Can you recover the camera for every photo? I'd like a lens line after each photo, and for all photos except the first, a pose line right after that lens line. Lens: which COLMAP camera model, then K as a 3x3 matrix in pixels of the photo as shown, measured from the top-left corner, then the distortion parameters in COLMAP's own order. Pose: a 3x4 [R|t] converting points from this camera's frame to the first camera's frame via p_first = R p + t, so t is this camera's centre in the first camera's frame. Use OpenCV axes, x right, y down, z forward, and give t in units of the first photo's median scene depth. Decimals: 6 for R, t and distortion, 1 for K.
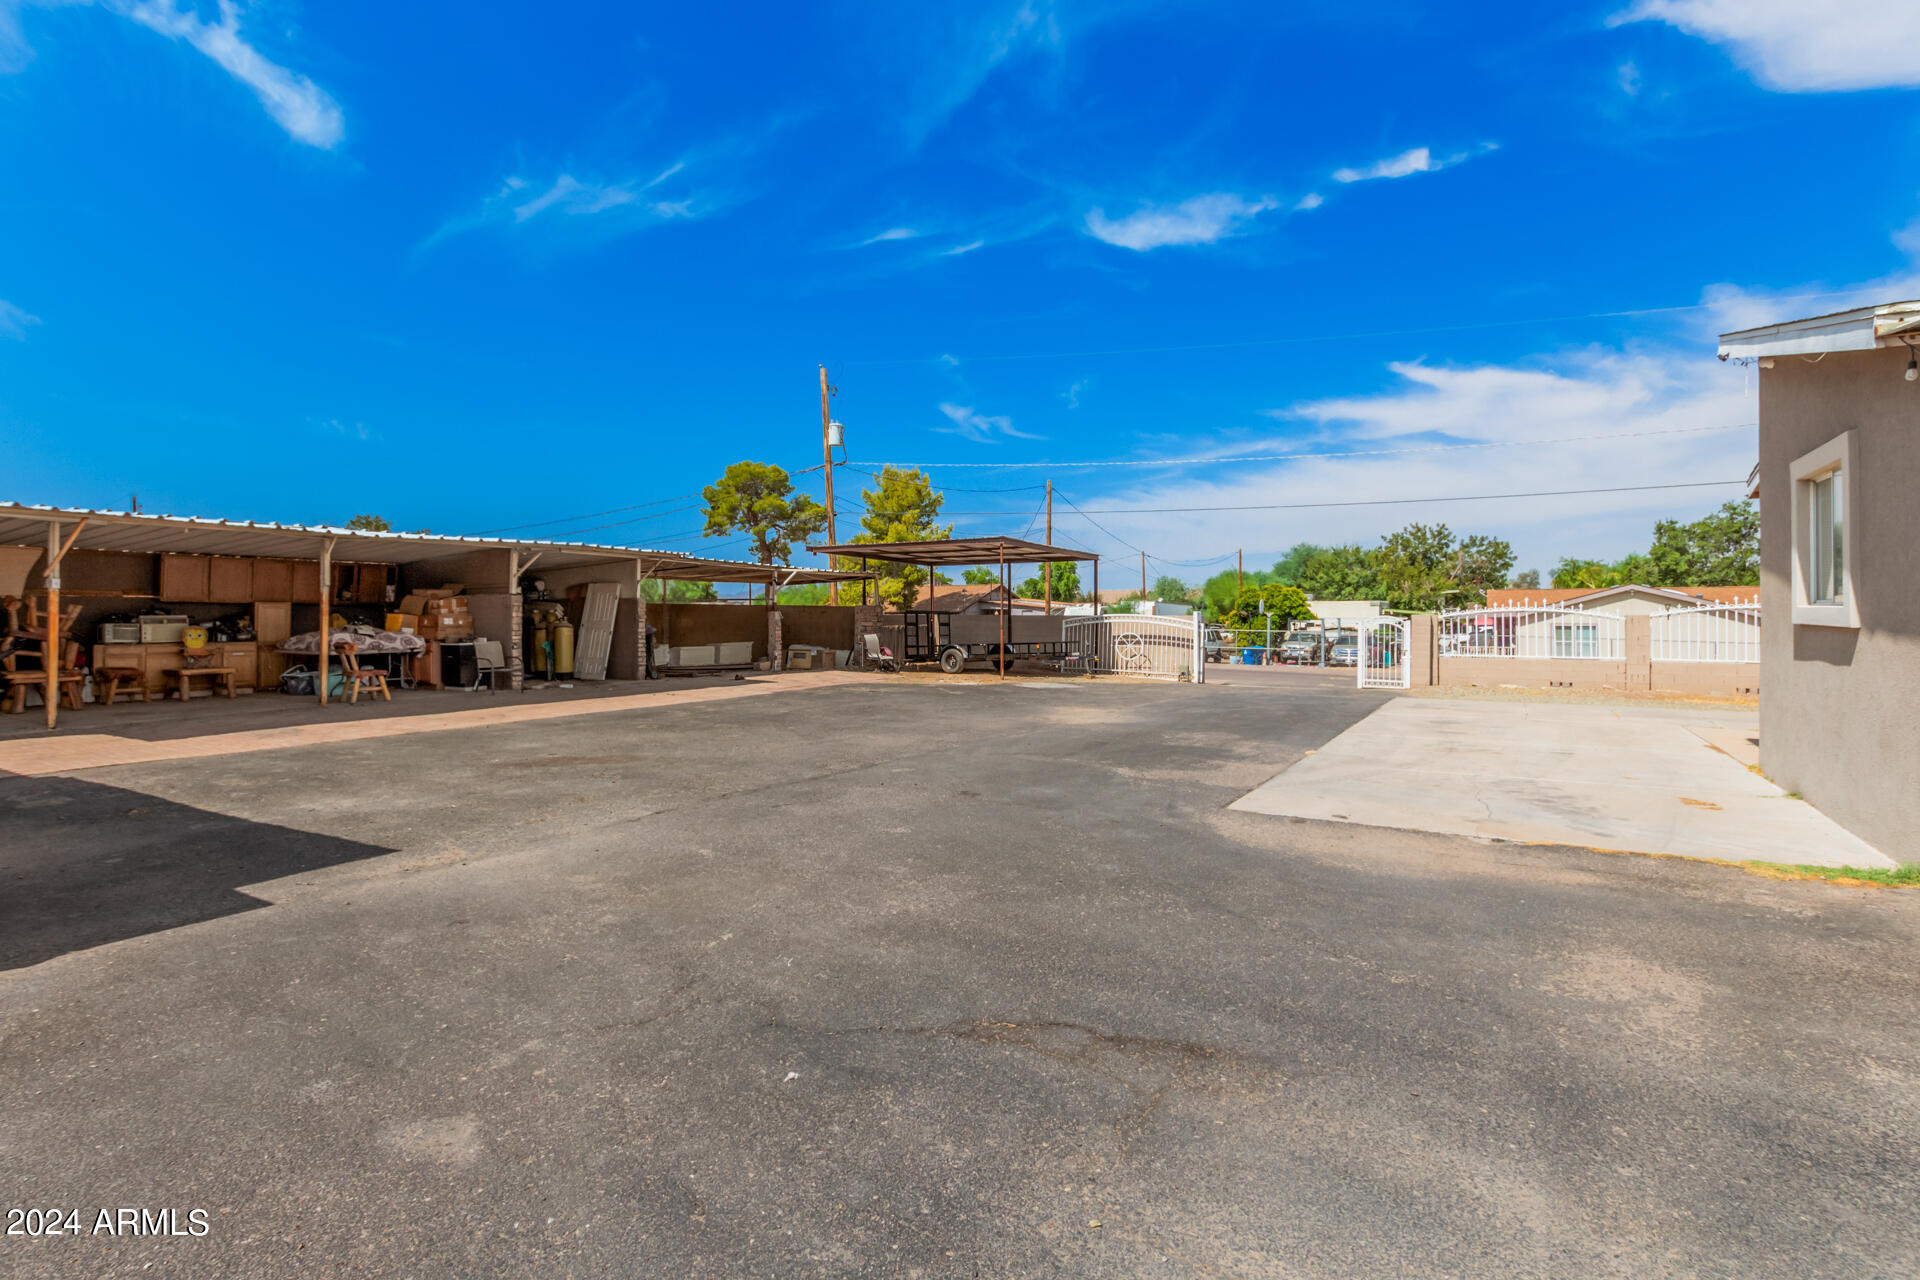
lens RADIAL K [[884.4, 0, 955.0], [0, 884.4, 624.3], [0, 0, 1]] dist [0.003442, -0.004060]
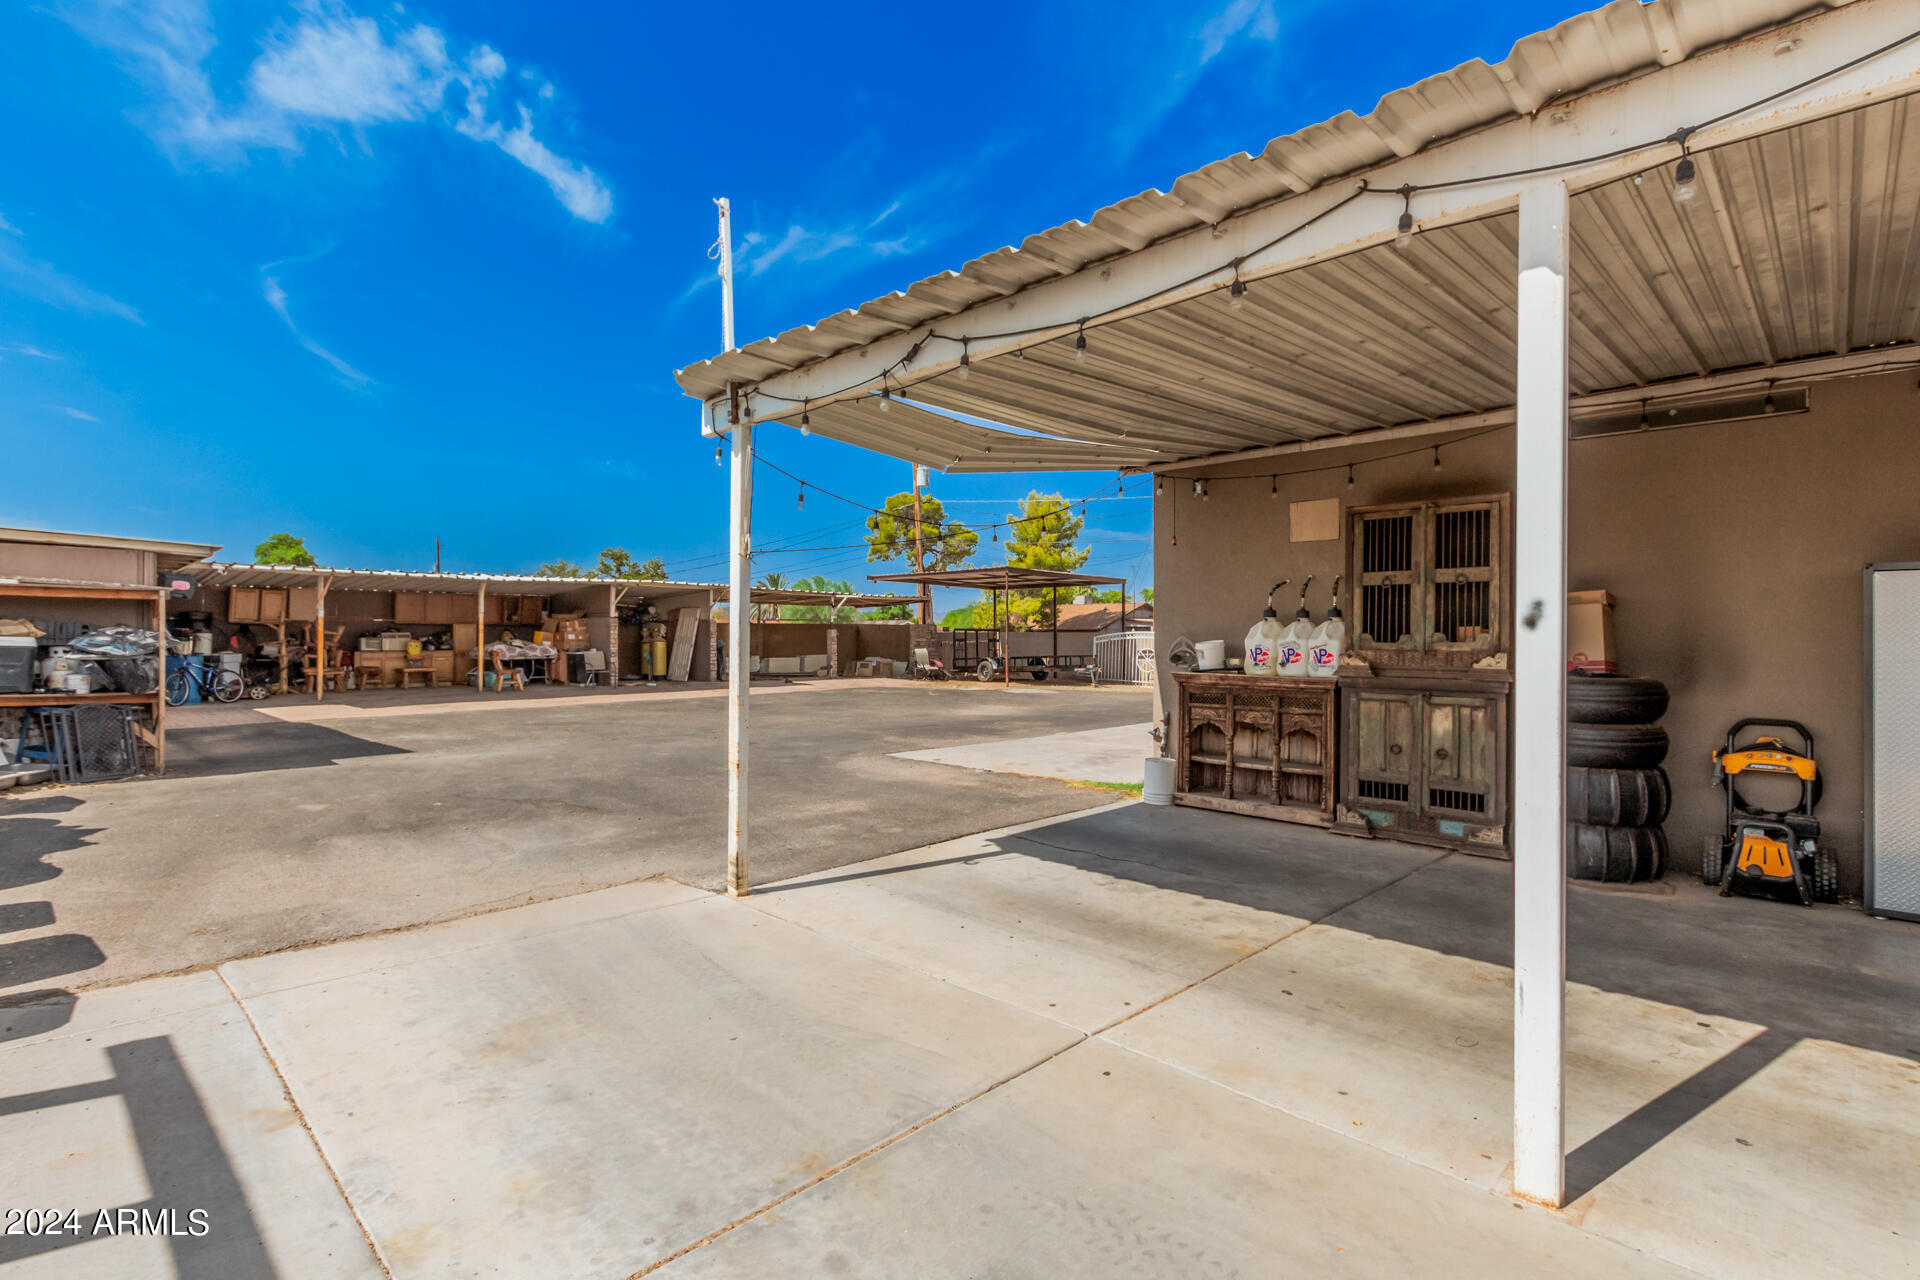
lens RADIAL K [[883.5, 0, 964.3], [0, 883.5, 644.9], [0, 0, 1]] dist [0.014526, -0.012158]
pose [[0.972834, 0.002531, -0.231492, 0.269044], [-0.001645, 0.999991, 0.004020, 0.002017], [0.231500, -0.003530, 0.972829, -0.168196]]
